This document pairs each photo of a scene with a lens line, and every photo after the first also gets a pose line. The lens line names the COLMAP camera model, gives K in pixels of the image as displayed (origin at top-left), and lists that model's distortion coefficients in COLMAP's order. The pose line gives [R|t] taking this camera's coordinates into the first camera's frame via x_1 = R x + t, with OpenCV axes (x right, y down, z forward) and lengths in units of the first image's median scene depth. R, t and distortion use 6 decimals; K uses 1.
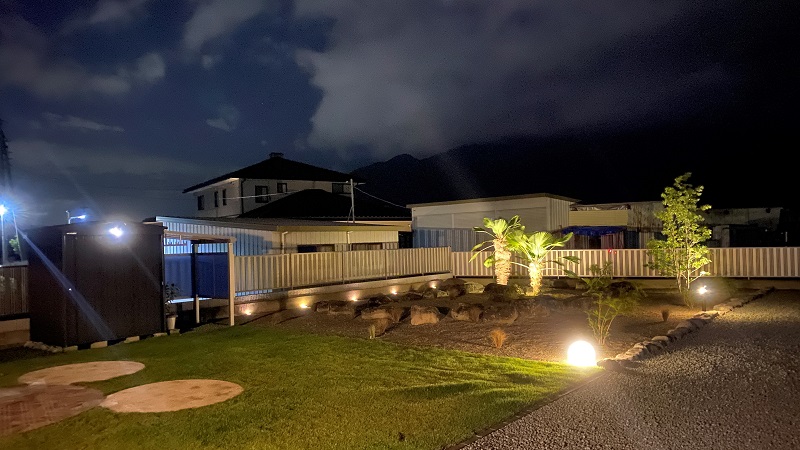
lens RADIAL K [[606.7, 0, 391.3], [0, 606.7, 232.6], [0, 0, 1]] dist [0.043976, -0.038139]
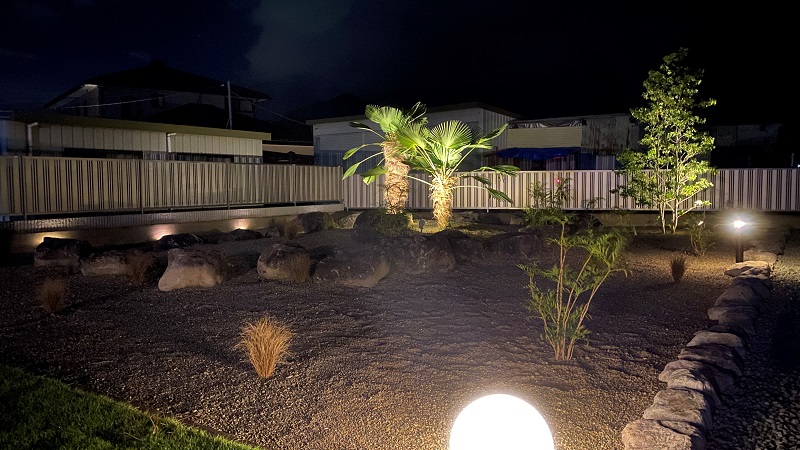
lens RADIAL K [[606.7, 0, 401.4], [0, 606.7, 220.3], [0, 0, 1]] dist [0.043976, -0.038139]
pose [[0.994221, 0.013286, 0.106530, 0.119426], [-0.020828, 0.997330, 0.070000, 0.044859], [-0.105315, -0.071815, 0.991842, 0.373699]]
